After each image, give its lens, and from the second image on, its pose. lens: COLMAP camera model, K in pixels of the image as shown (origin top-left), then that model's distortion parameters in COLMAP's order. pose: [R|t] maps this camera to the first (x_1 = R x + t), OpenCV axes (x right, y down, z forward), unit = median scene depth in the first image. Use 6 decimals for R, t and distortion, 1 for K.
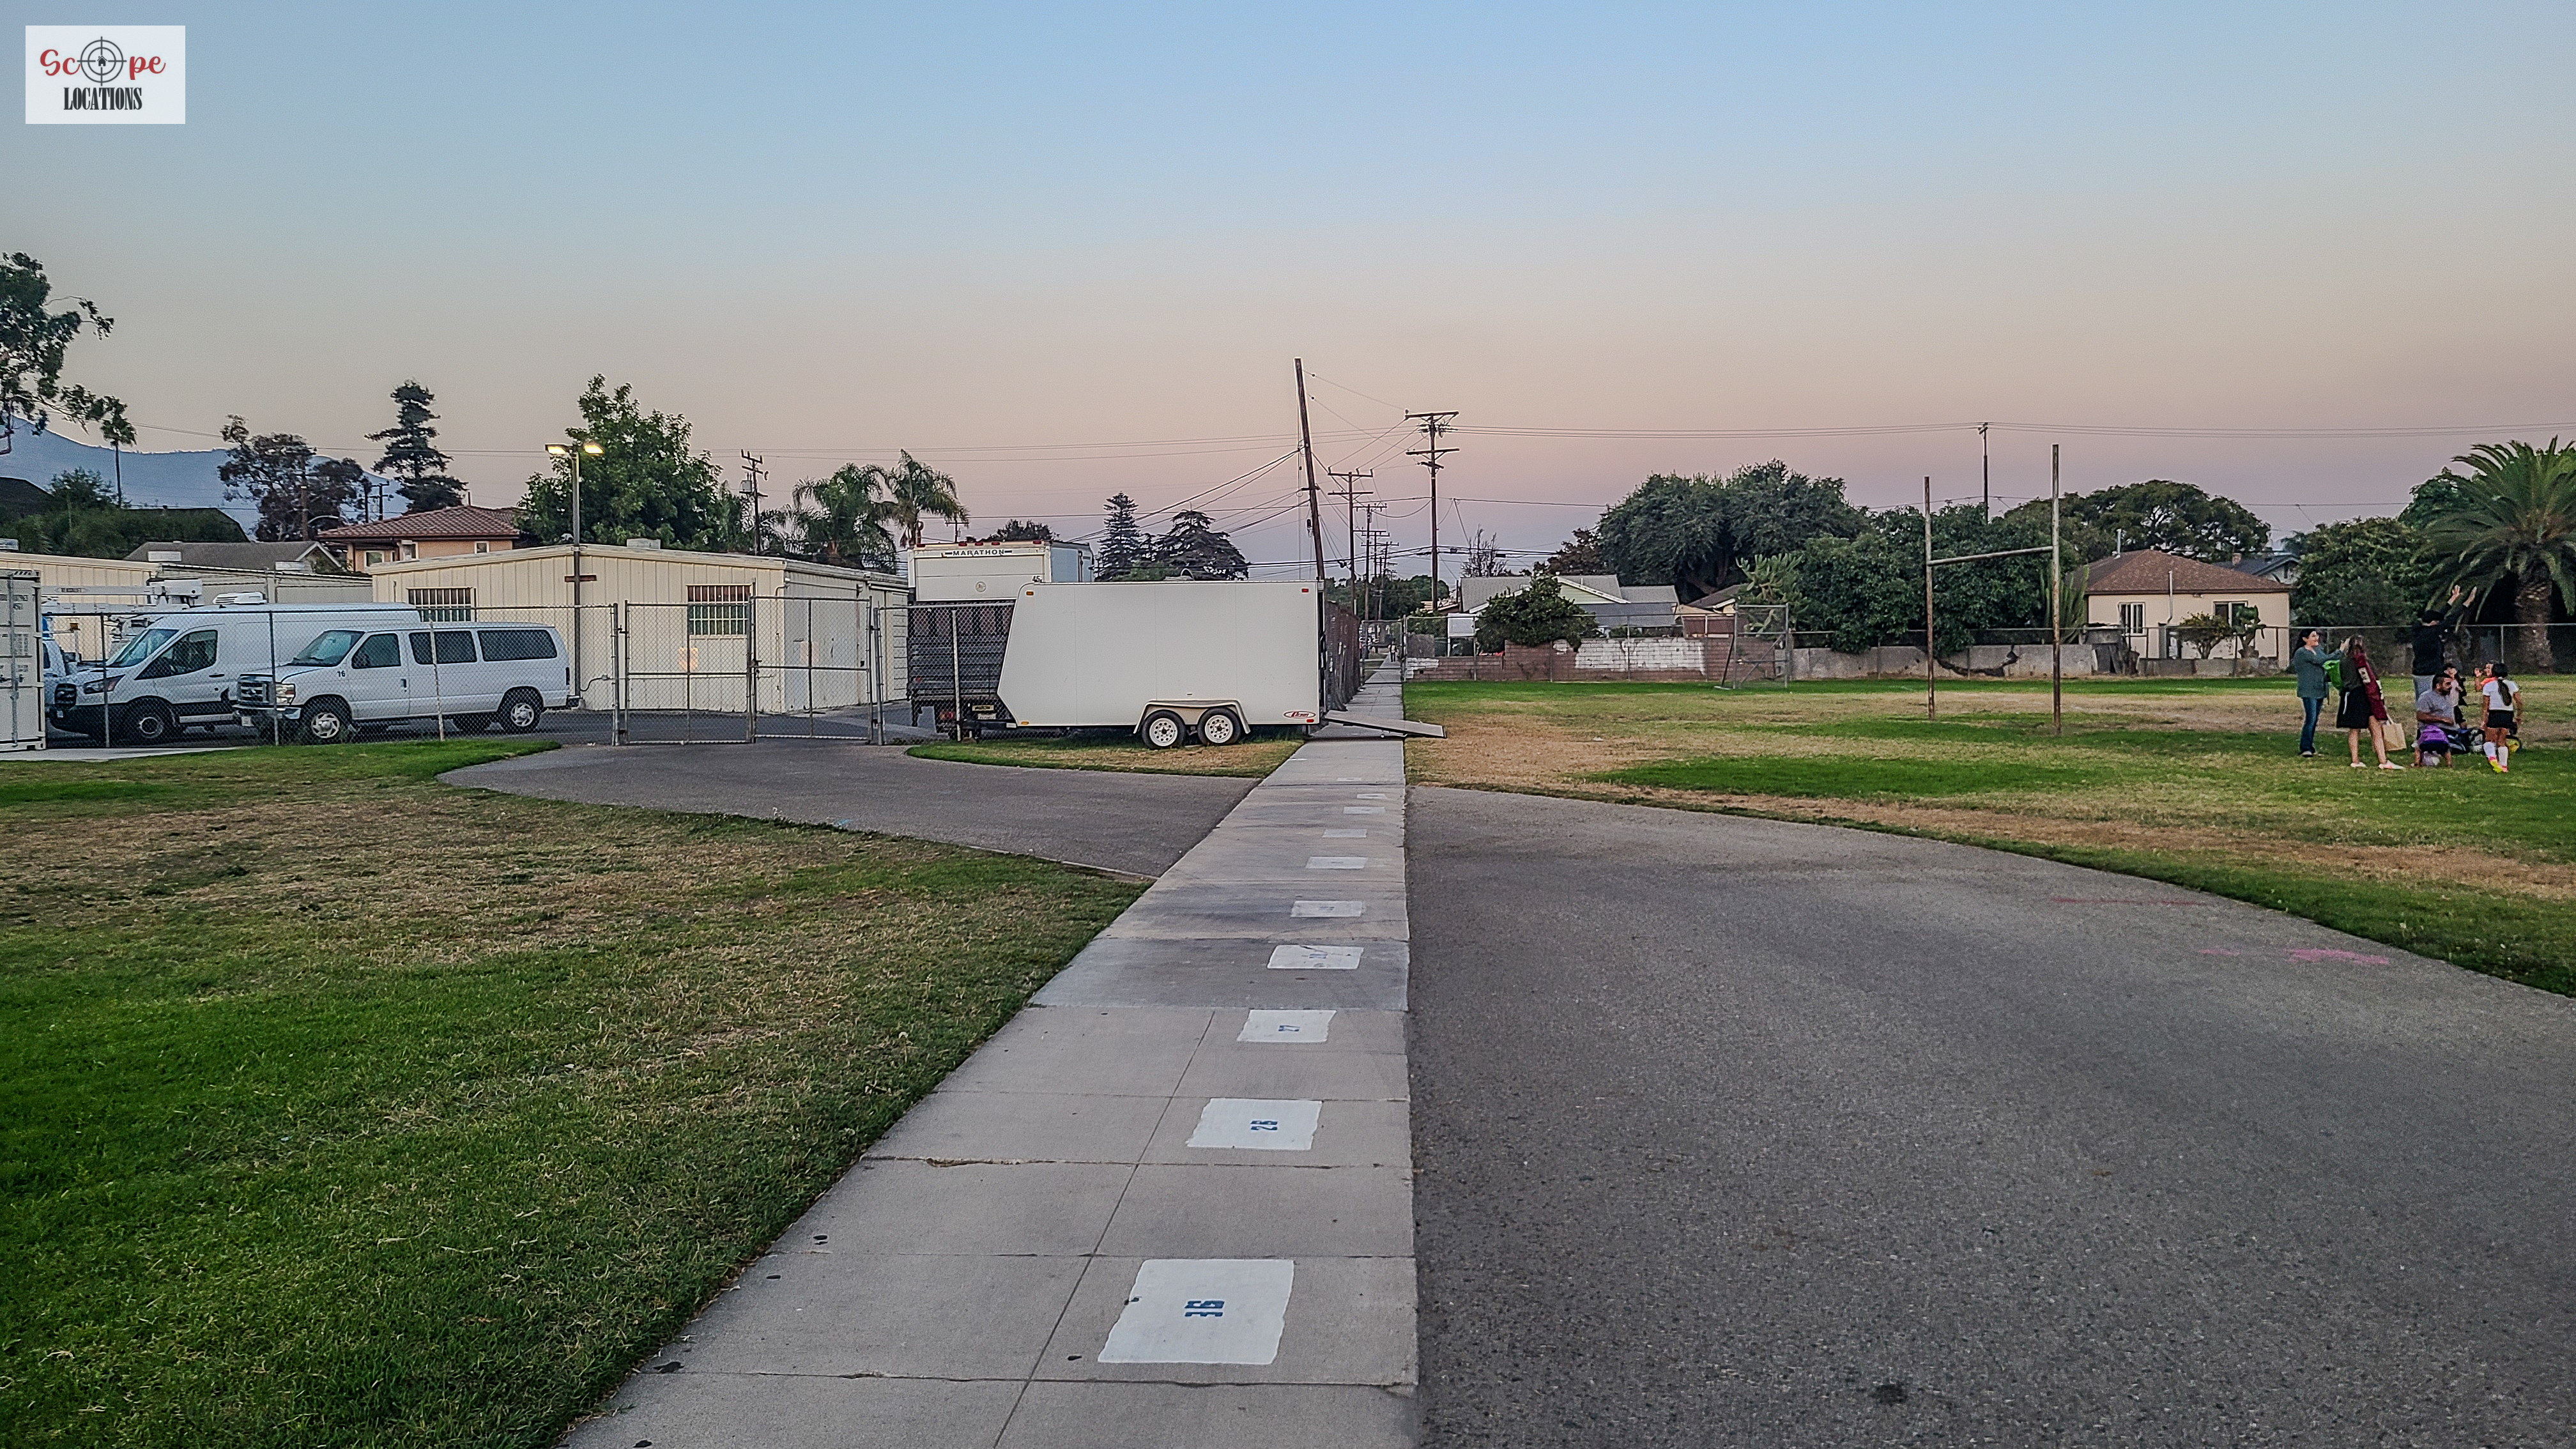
lens RADIAL K [[1922.7, 0, 1317.8], [0, 1922.7, 701.4], [0, 0, 1]] dist [0.049190, -0.026319]
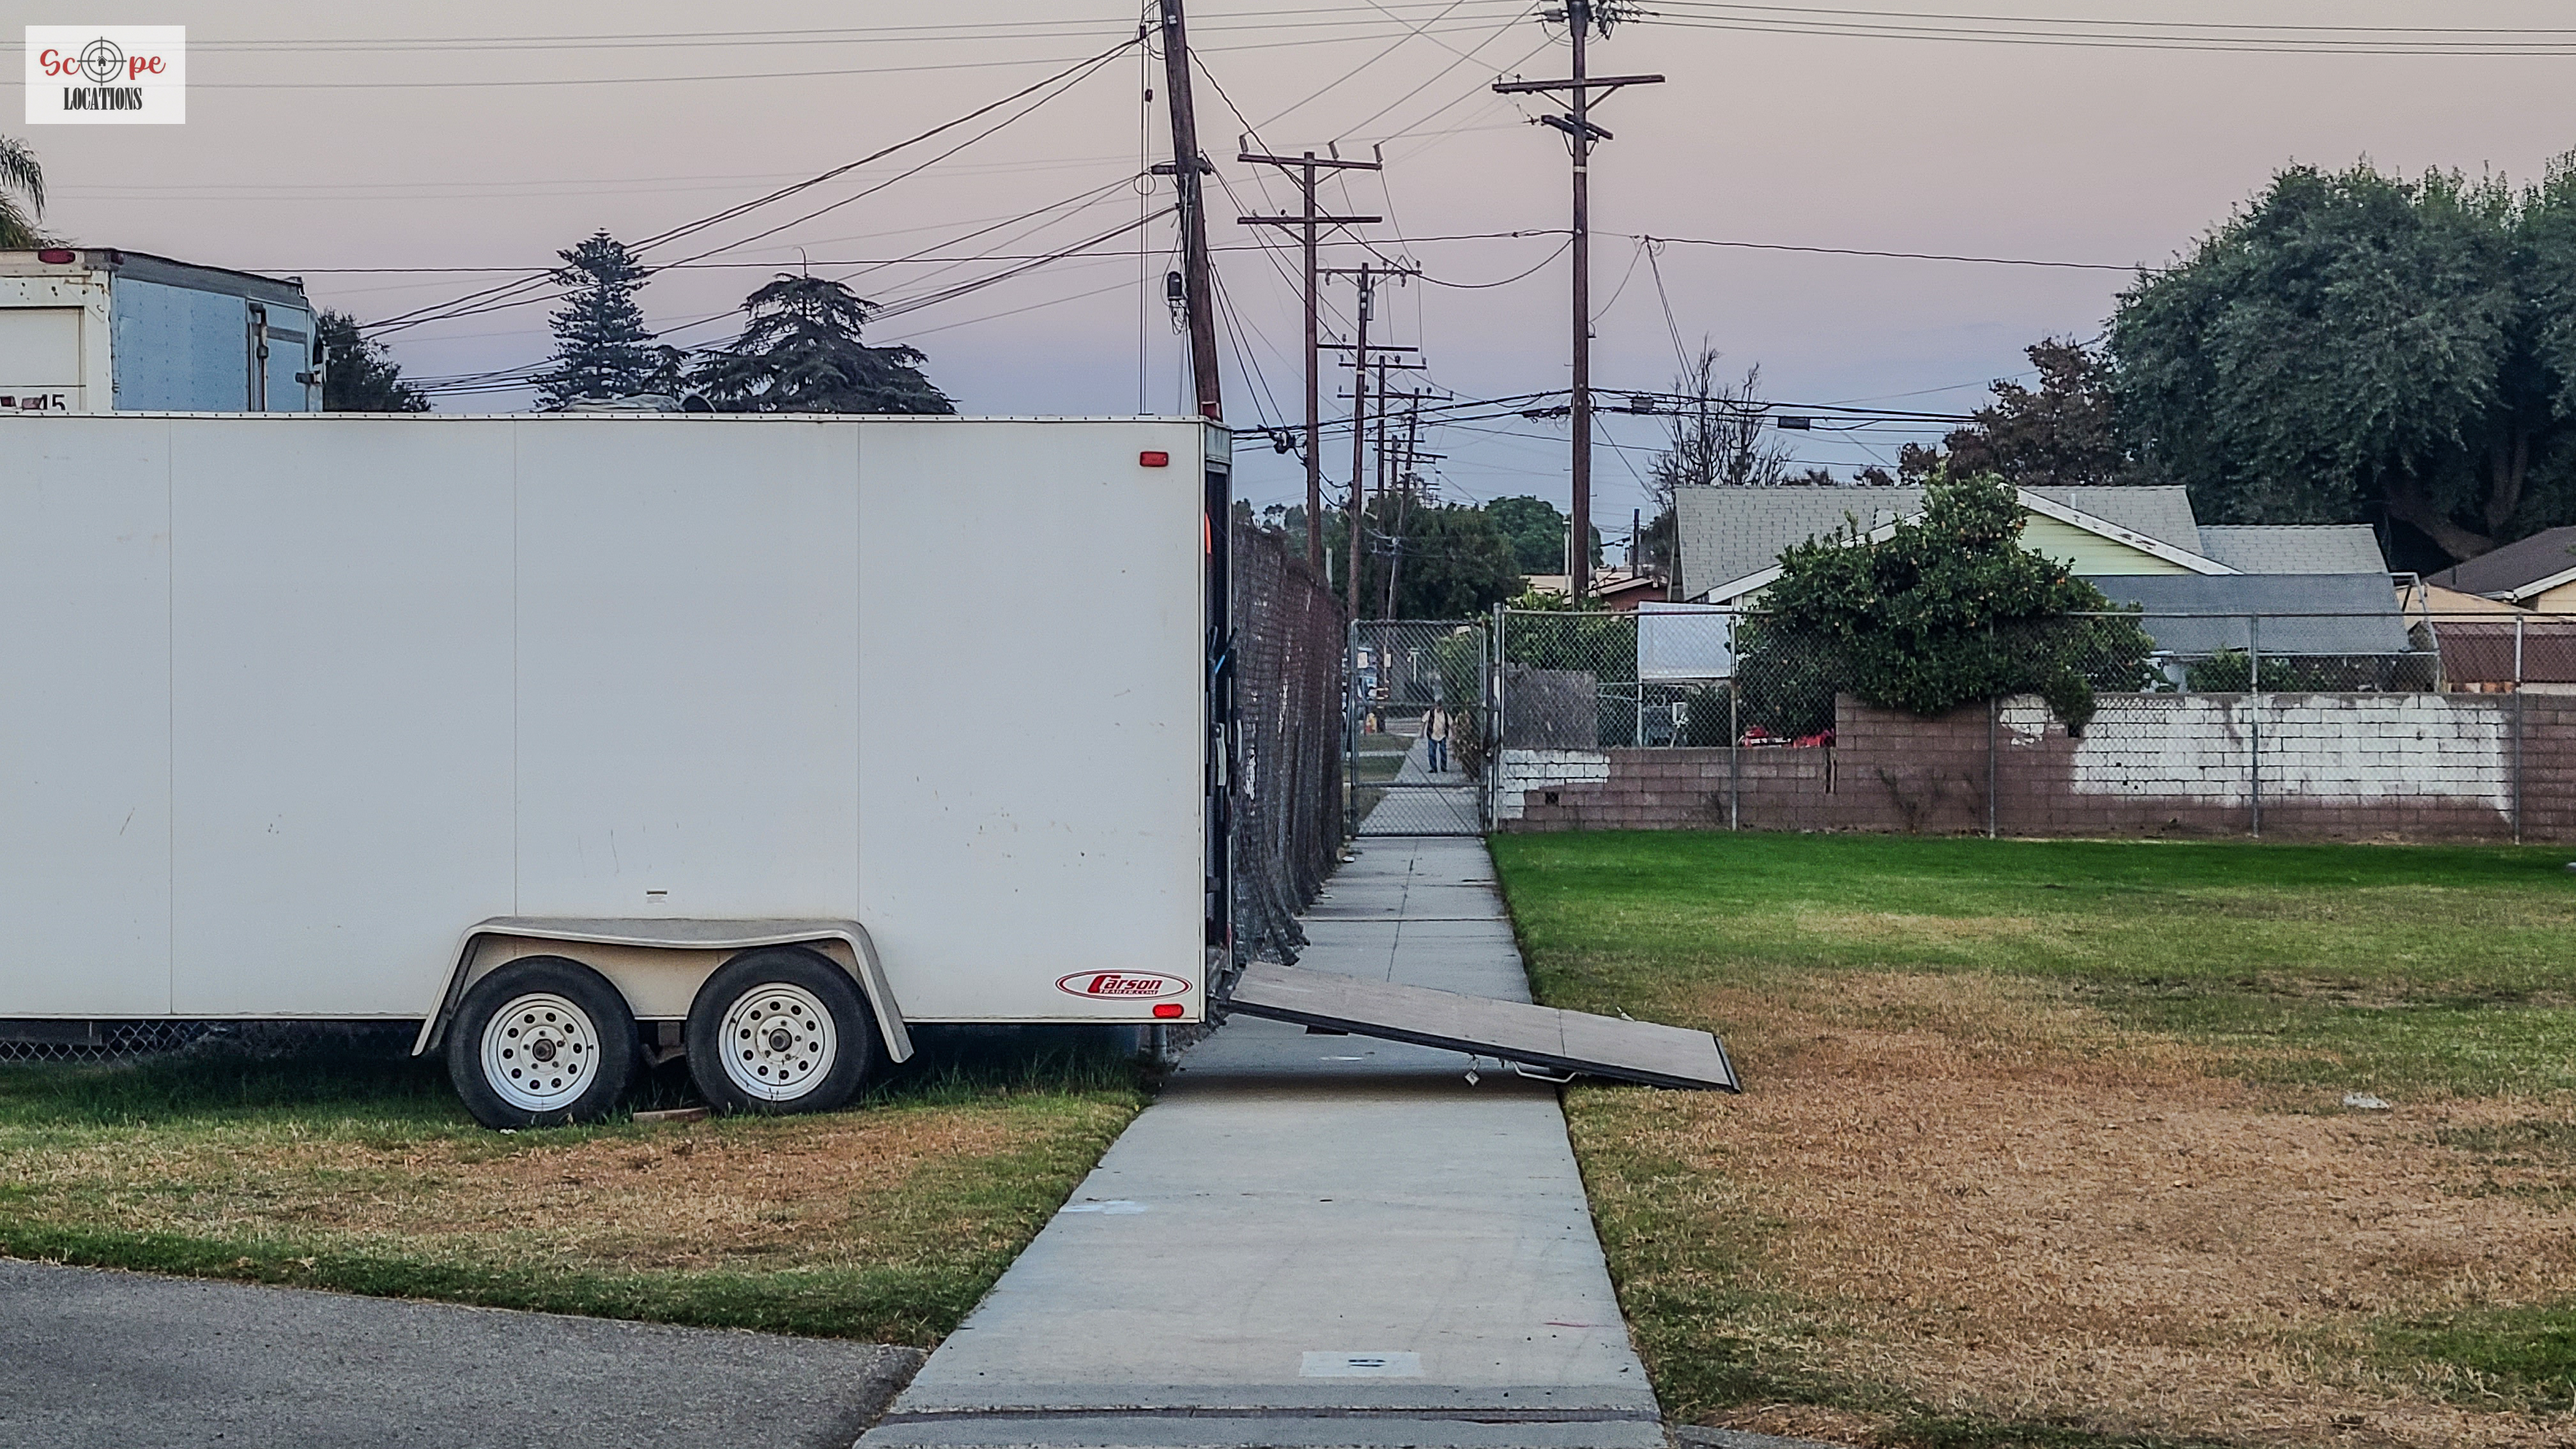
lens RADIAL K [[5781.1, 0, 1296.1], [0, 5781.1, 733.2], [0, 0, 1]] dist [0.101684, 0.000000]
pose [[0.999747, 0.014328, 0.017361, -0.000400], [-0.013892, 0.999591, -0.024980, -0.002633], [-0.017712, 0.024732, 0.999537, 0.115844]]
